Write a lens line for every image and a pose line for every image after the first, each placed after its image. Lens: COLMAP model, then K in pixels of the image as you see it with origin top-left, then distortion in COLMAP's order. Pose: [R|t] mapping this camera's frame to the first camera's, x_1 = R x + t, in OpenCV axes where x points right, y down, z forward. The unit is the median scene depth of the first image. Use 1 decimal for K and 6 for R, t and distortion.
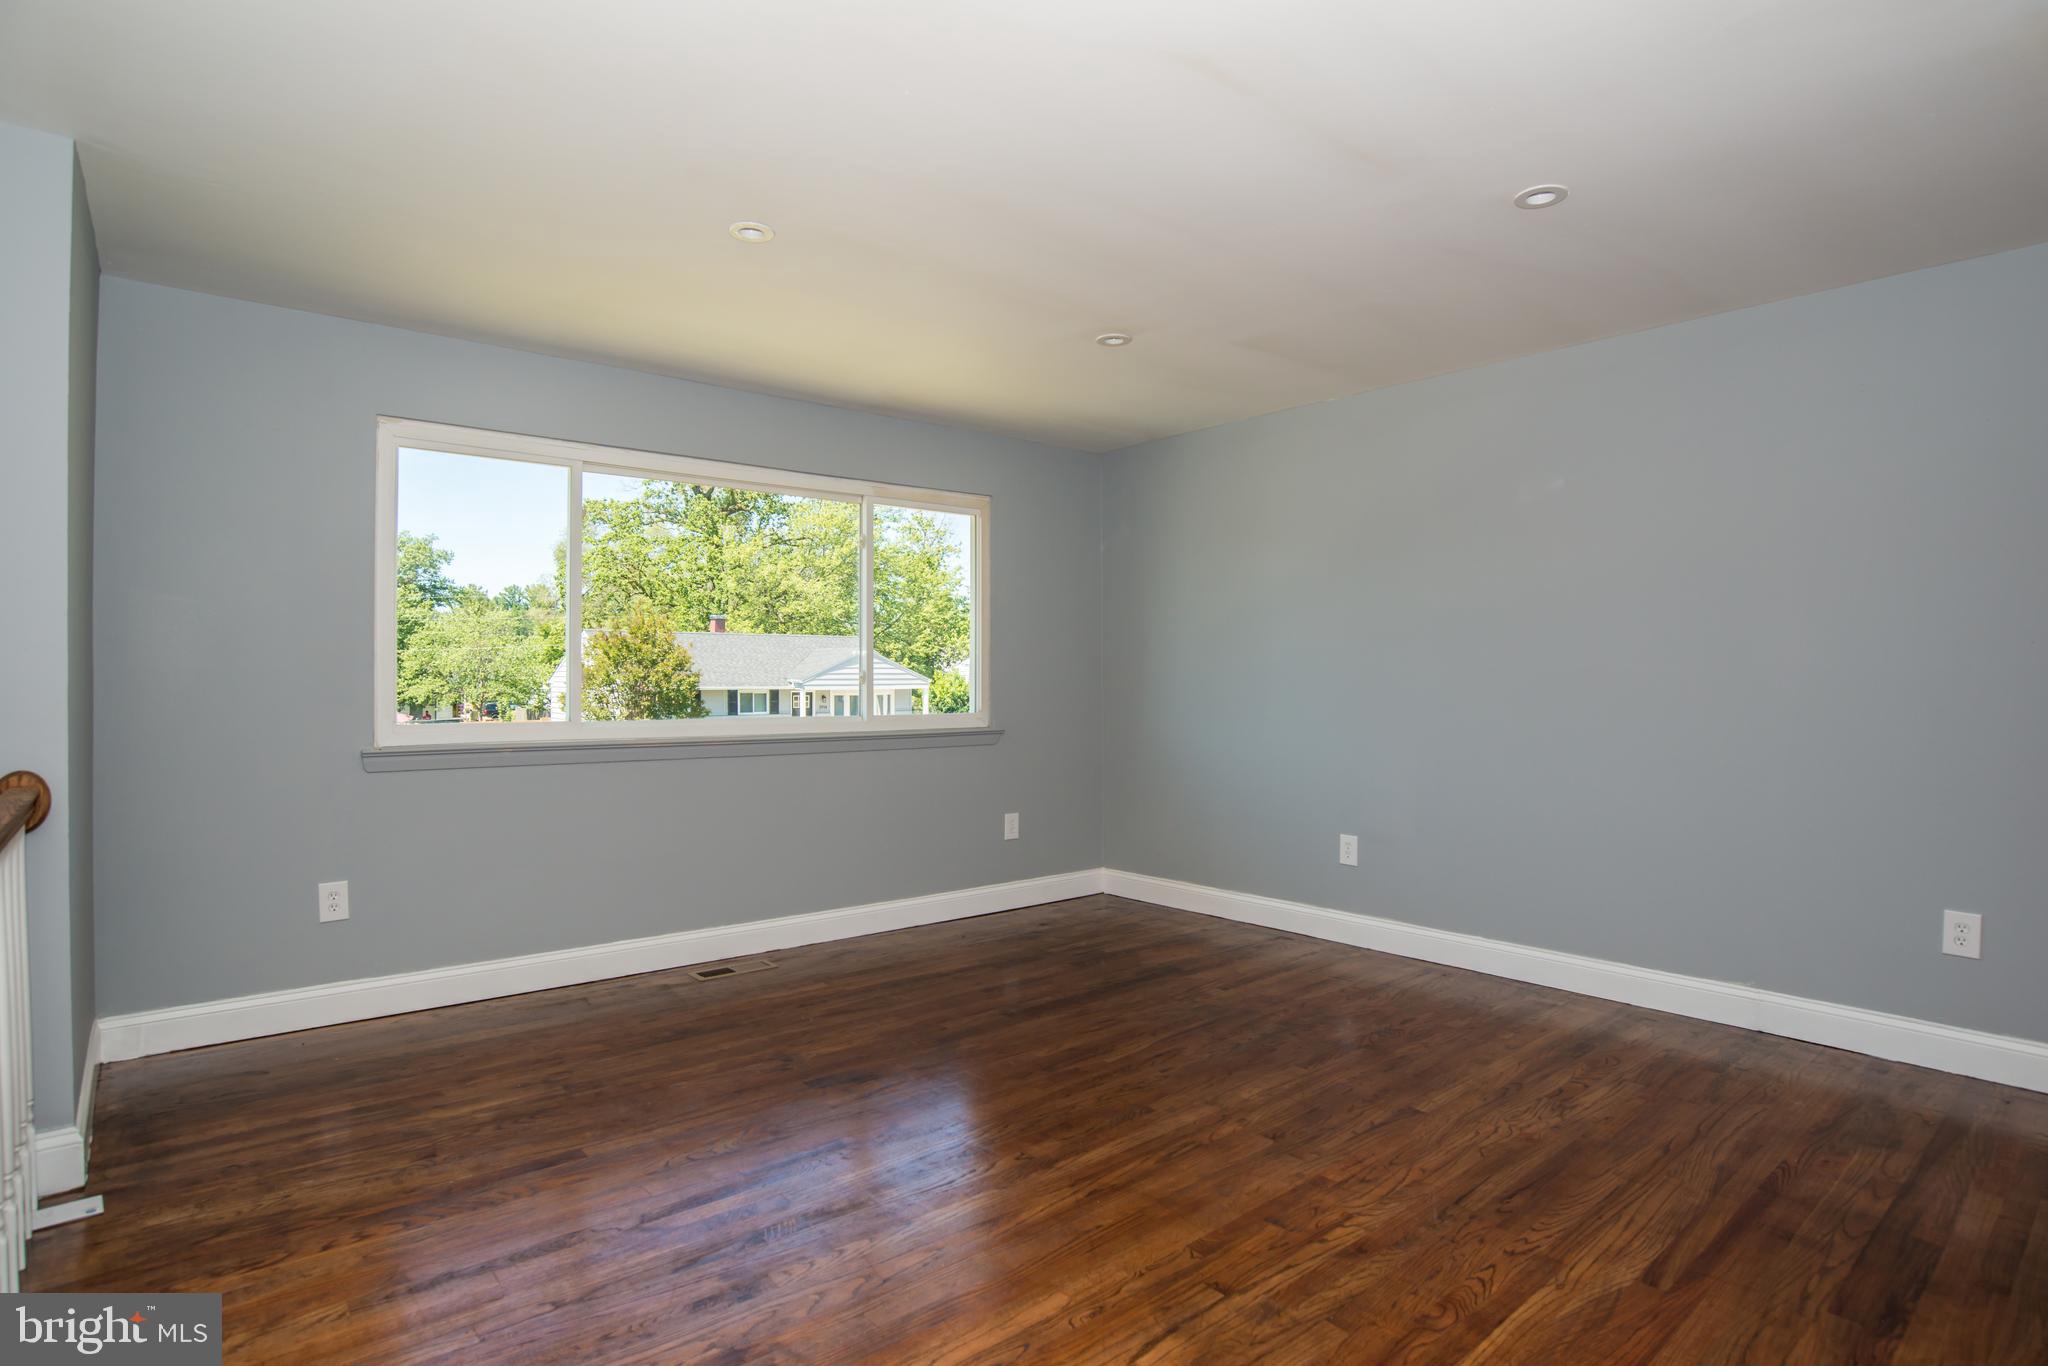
lens RADIAL K [[1056.0, 0, 1028.7], [0, 1056.0, 681.1], [0, 0, 1]] dist [-0.067253, 0.025671]
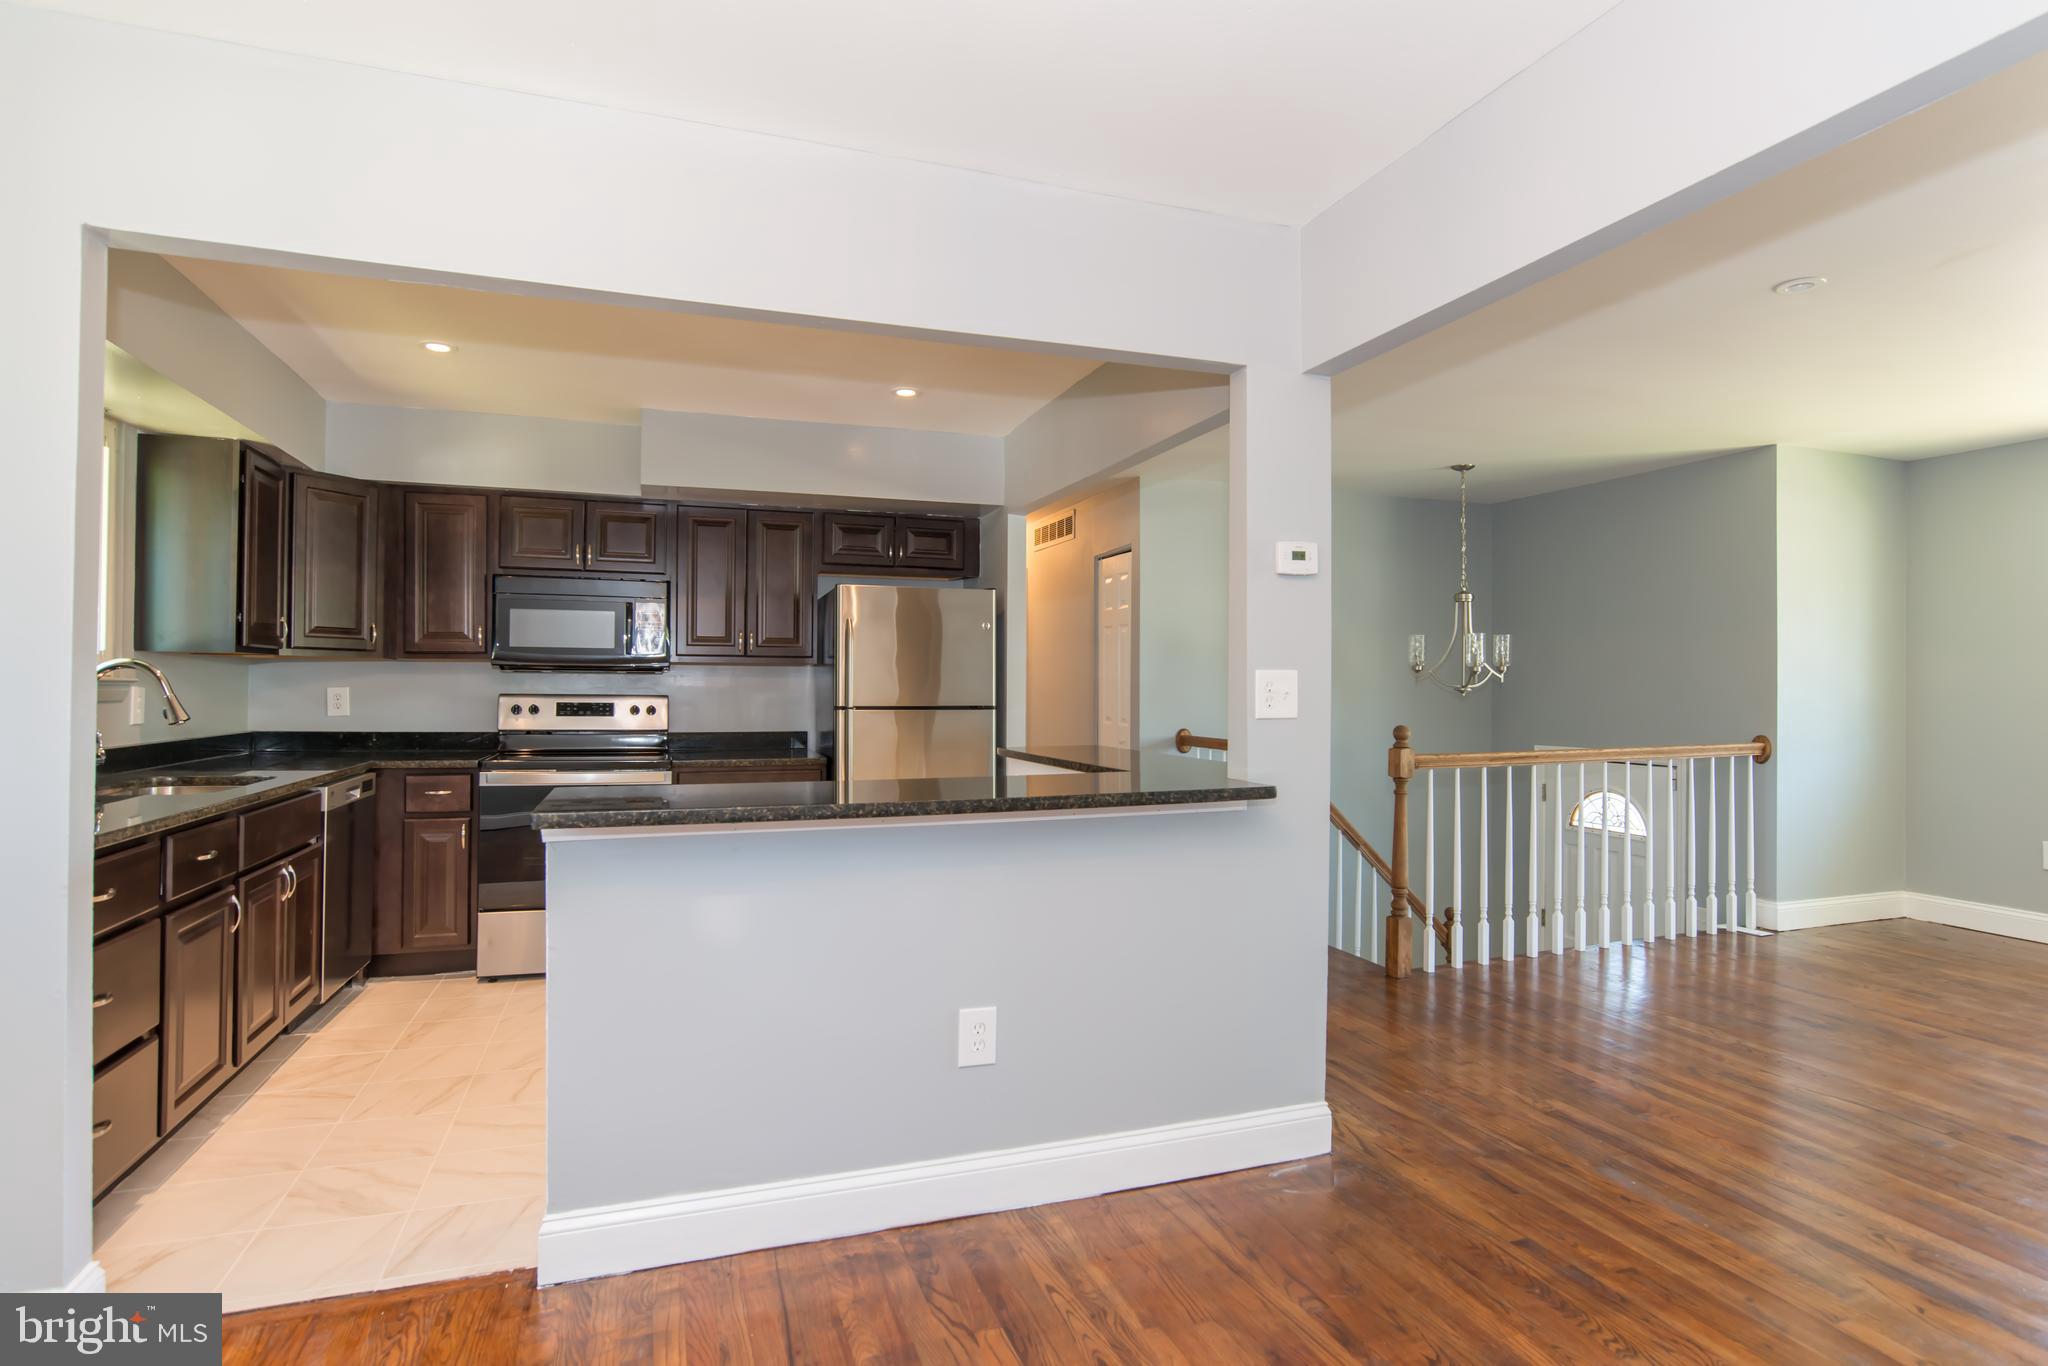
lens RADIAL K [[1040.9, 0, 1026.8], [0, 1040.9, 682.1], [0, 0, 1]] dist [-0.054821, 0.020952]
pose [[-0.357213, -0.006657, -0.933999, 1.071998], [-0.009303, 0.999950, -0.003569, -0.002698], [0.933976, 0.007414, -0.357258, 0.175842]]
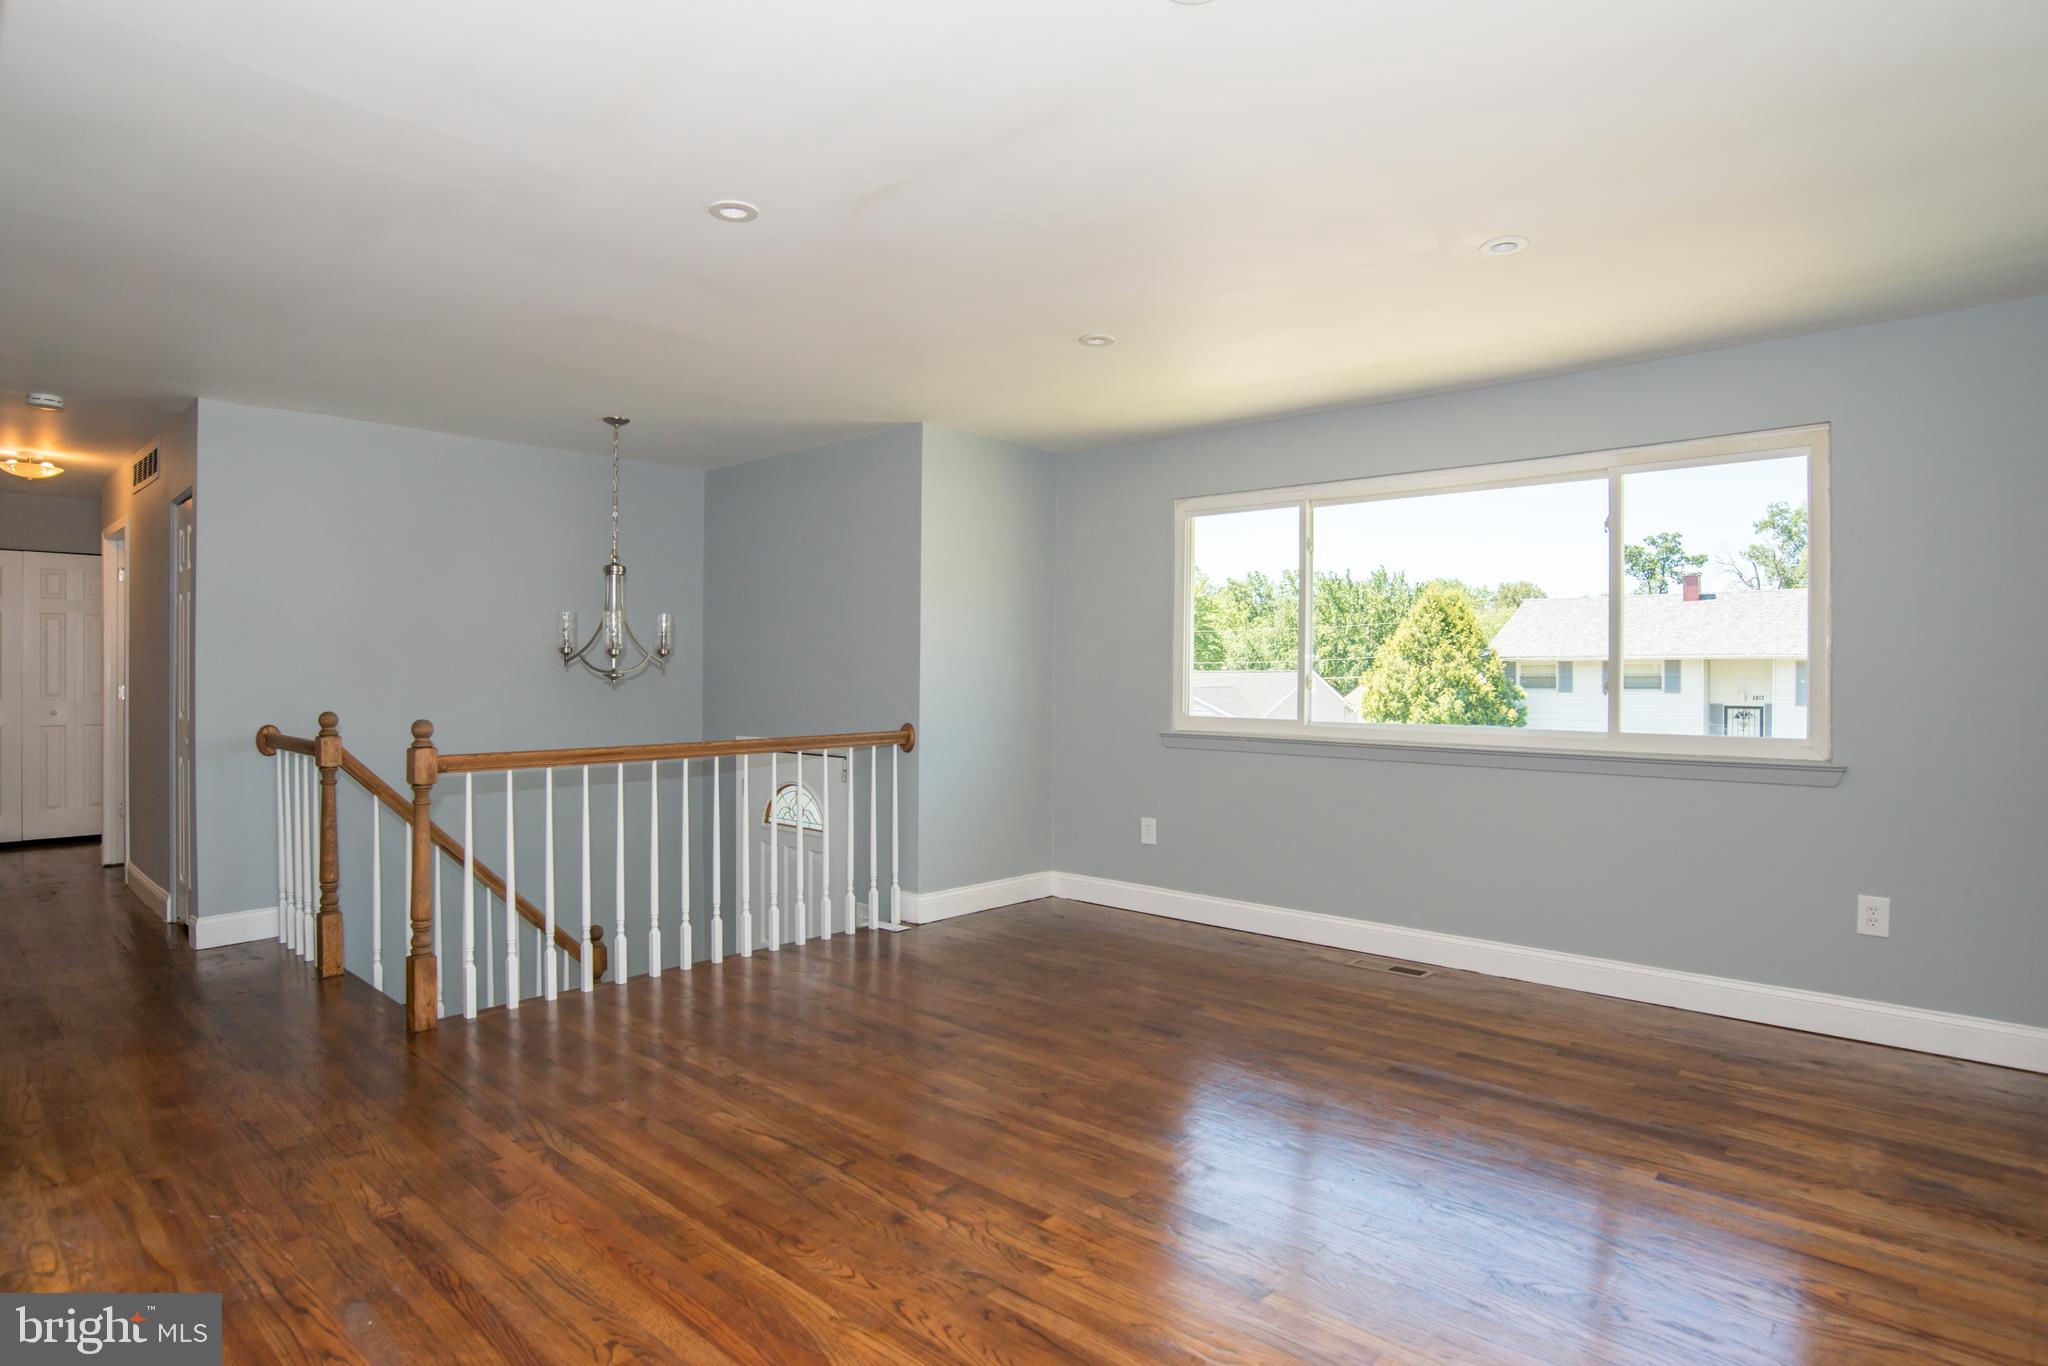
lens RADIAL K [[1093.8, 0, 994.7], [0, 1093.8, 674.3], [0, 0, 1]] dist [-0.055580, 0.001173]
pose [[0.115721, 0.000171, -0.993282, 0.859810], [-0.010958, 0.999939, -0.001104, -0.008737], [0.993221, 0.011012, 0.115716, 0.573674]]
